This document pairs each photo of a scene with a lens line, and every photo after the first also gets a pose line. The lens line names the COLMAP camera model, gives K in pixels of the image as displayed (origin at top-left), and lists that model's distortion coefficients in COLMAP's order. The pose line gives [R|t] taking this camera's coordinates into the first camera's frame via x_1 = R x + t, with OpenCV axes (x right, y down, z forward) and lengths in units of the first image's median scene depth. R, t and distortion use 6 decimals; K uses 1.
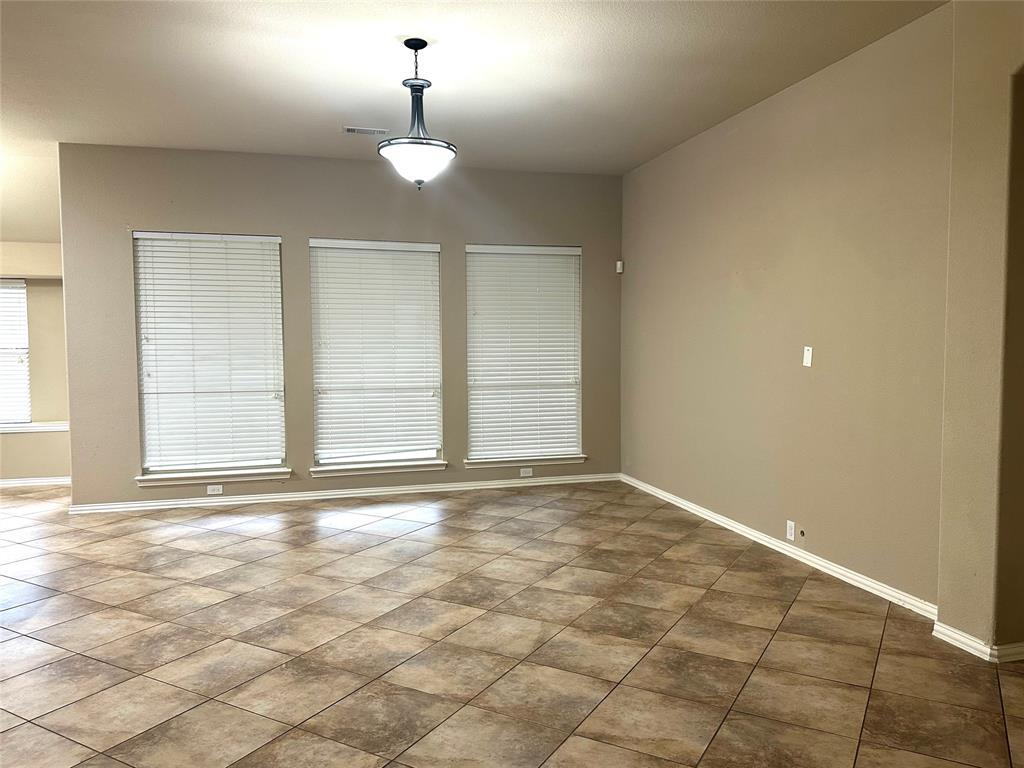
lens RADIAL K [[750.8, 0, 515.9], [0, 750.8, 387.1], [0, 0, 1]] dist [-0.038141, -0.016963]
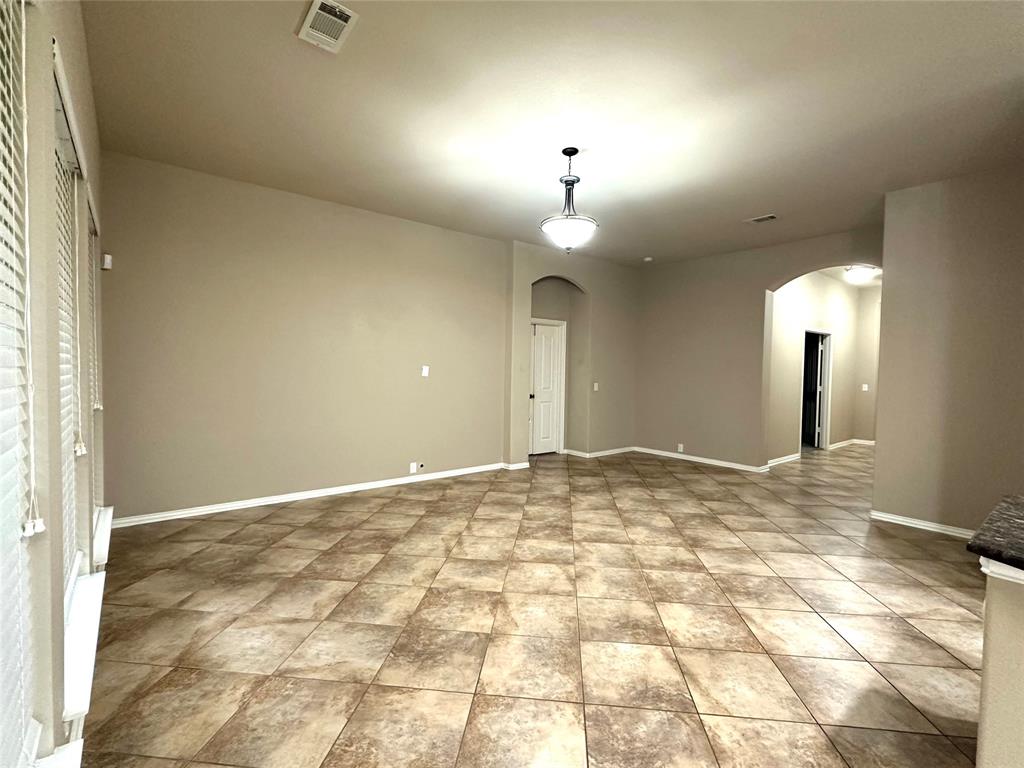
lens RADIAL K [[471.1, 0, 516.7], [0, 471.1, 381.6], [0, 0, 1]] dist [-0.003487, -0.000348]
pose [[-0.399209, -0.042889, 0.915856, -0.979596], [0.038287, 0.997254, 0.063390, -0.100057], [-0.916060, 0.060371, -0.396471, 1.553872]]
